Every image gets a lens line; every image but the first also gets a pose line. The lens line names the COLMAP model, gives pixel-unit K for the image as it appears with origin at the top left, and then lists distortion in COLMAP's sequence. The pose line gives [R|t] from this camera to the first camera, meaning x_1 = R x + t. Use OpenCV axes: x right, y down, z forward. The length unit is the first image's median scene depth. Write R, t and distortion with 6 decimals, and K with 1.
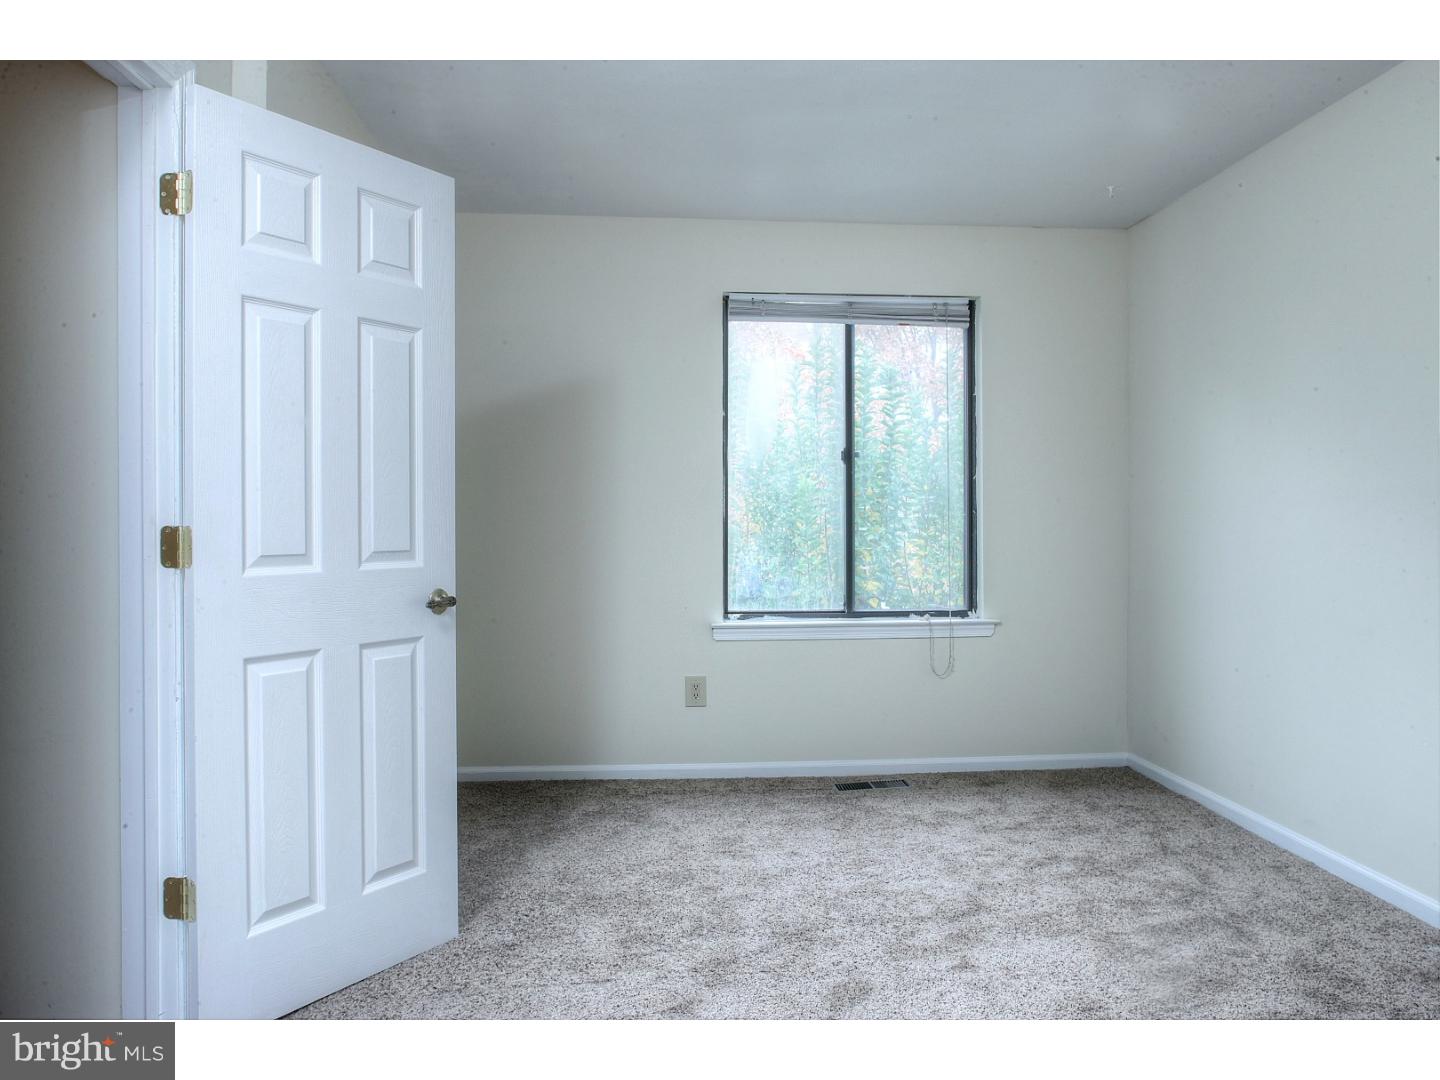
lens RADIAL K [[990.4, 0, 727.7], [0, 990.4, 533.7], [0, 0, 1]] dist [-0.048131, 0.013182]
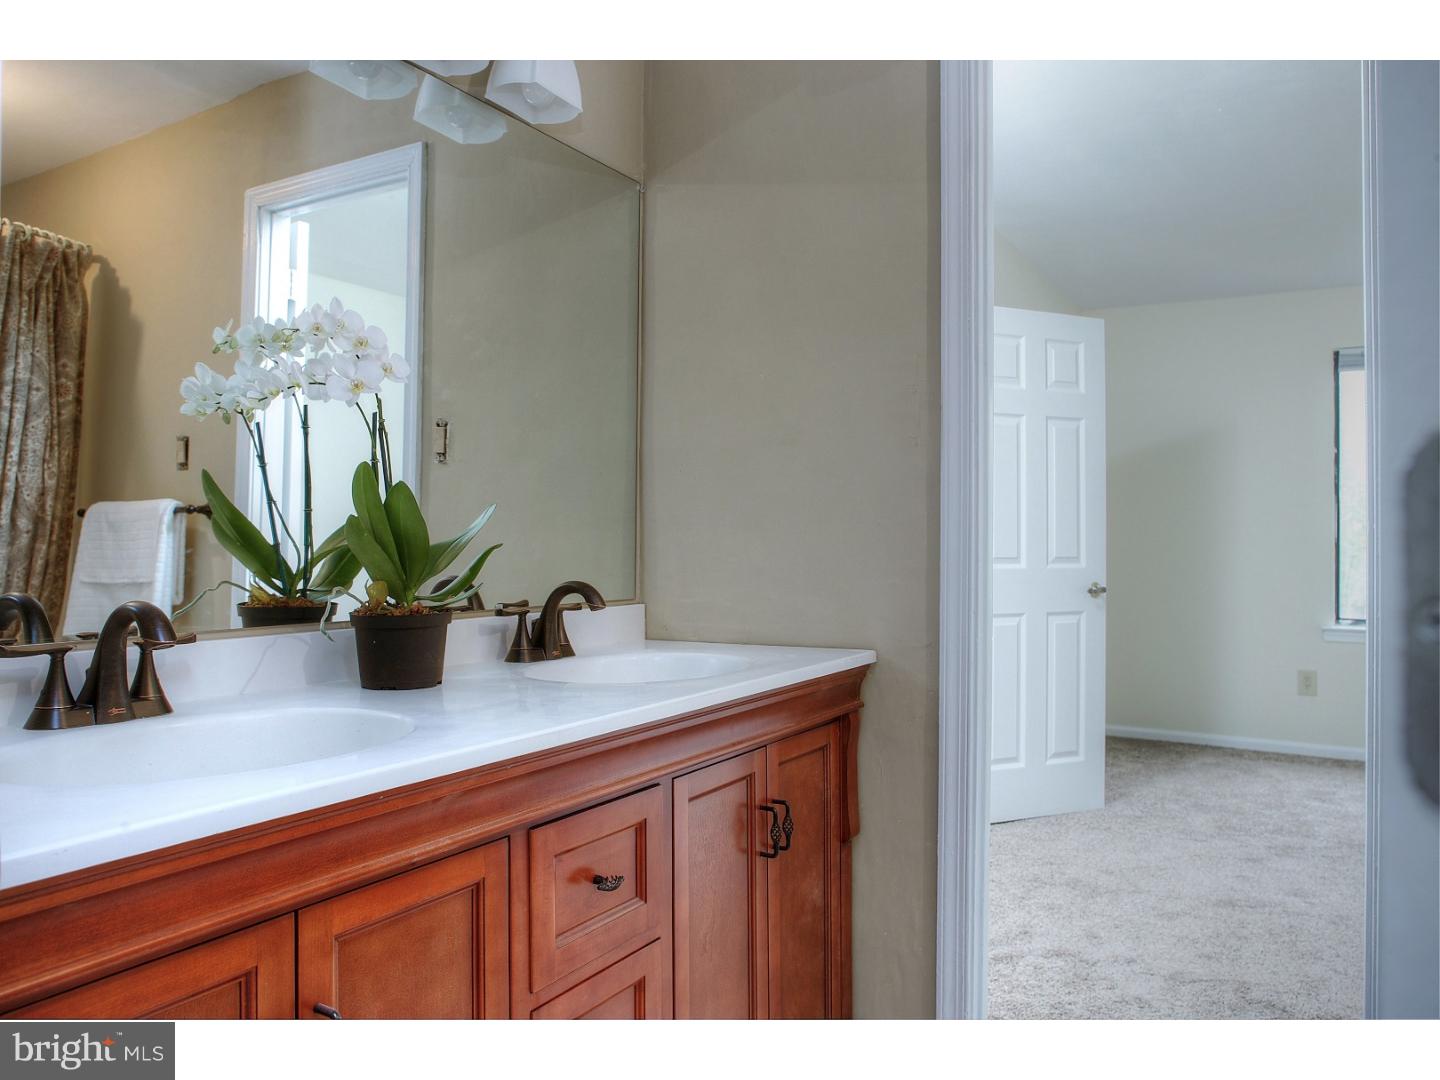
lens RADIAL K [[990.4, 0, 729.7], [0, 990.4, 539.2], [0, 0, 1]] dist [-0.048131, 0.013182]
pose [[0.807648, -0.000649, -0.589665, 0.154224], [-0.010725, 0.999818, -0.015790, 0.017409], [0.589568, 0.019077, 0.807494, -0.582541]]
